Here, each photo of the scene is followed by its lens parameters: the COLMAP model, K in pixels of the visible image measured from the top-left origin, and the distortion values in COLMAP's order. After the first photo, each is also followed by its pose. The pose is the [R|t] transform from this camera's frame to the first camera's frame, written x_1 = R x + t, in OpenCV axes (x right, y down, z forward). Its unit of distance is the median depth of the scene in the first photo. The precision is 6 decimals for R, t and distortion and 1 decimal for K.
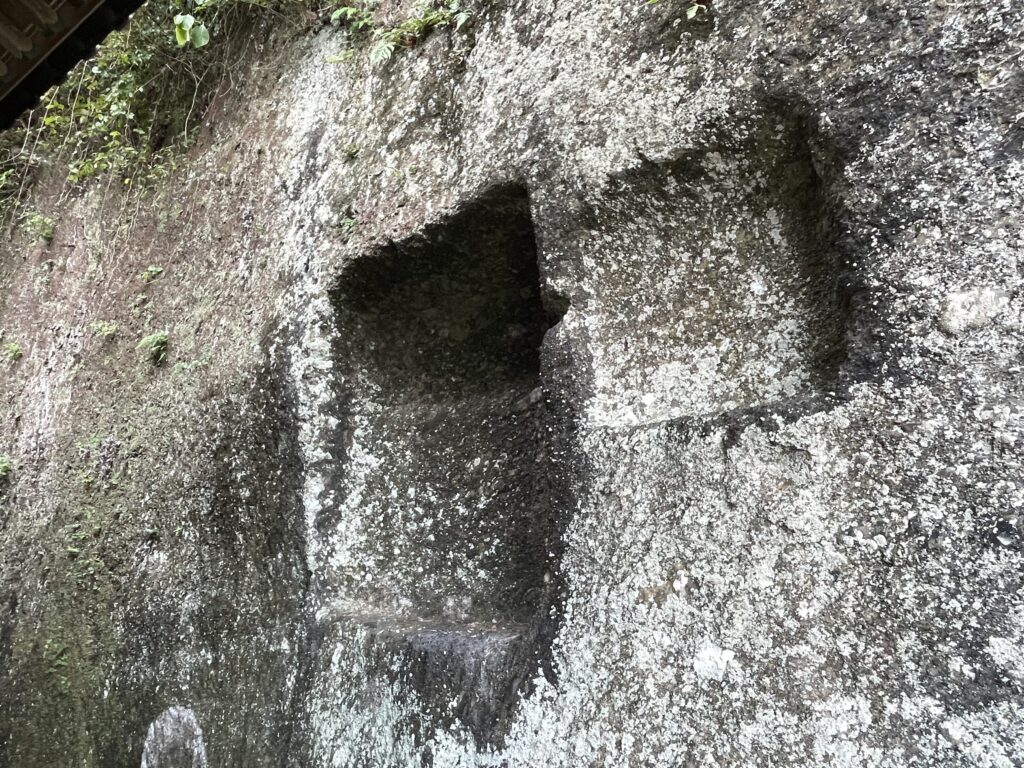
lens RADIAL K [[674.0, 0, 507.1], [0, 674.0, 391.7], [0, 0, 1]] dist [-0.002817, -0.006657]
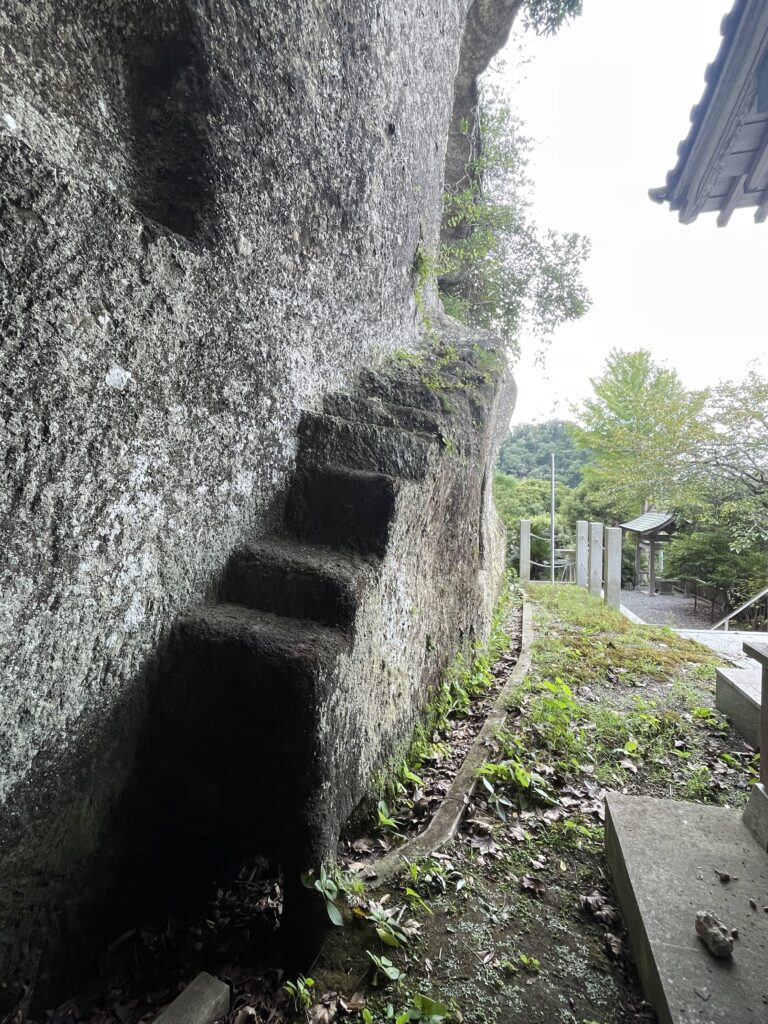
lens RADIAL K [[503.2, 0, 386.0], [0, 503.2, 507.8], [0, 0, 1]] dist [-0.002623, 0.000119]
pose [[-0.327701, -0.080687, 0.941330, -0.820070], [-0.324853, 0.945221, -0.032069, 0.446361], [-0.887177, -0.316303, -0.335961, 0.657201]]
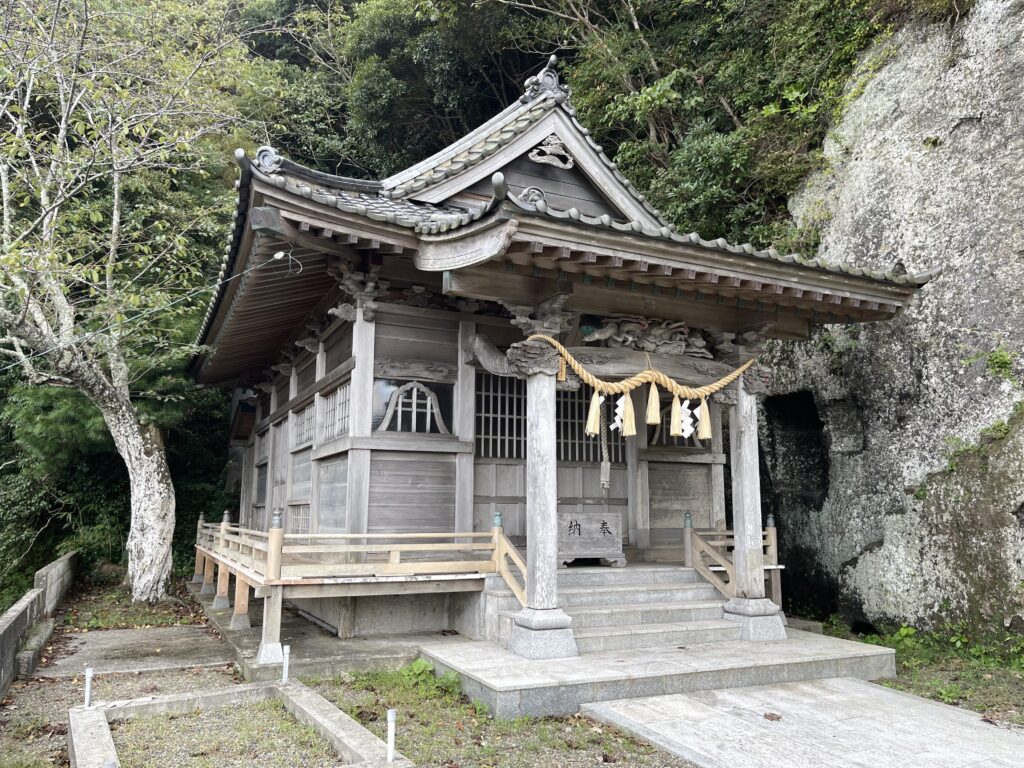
lens RADIAL K [[777.0, 0, 510.5], [0, 777.0, 393.5], [0, 0, 1]] dist [0.067217, -0.080813]
pose [[0.869939, -0.126156, -0.476750, 1.033106], [0.203470, 0.972427, 0.113956, -1.777149], [0.449229, -0.196139, 0.871621, -5.963019]]
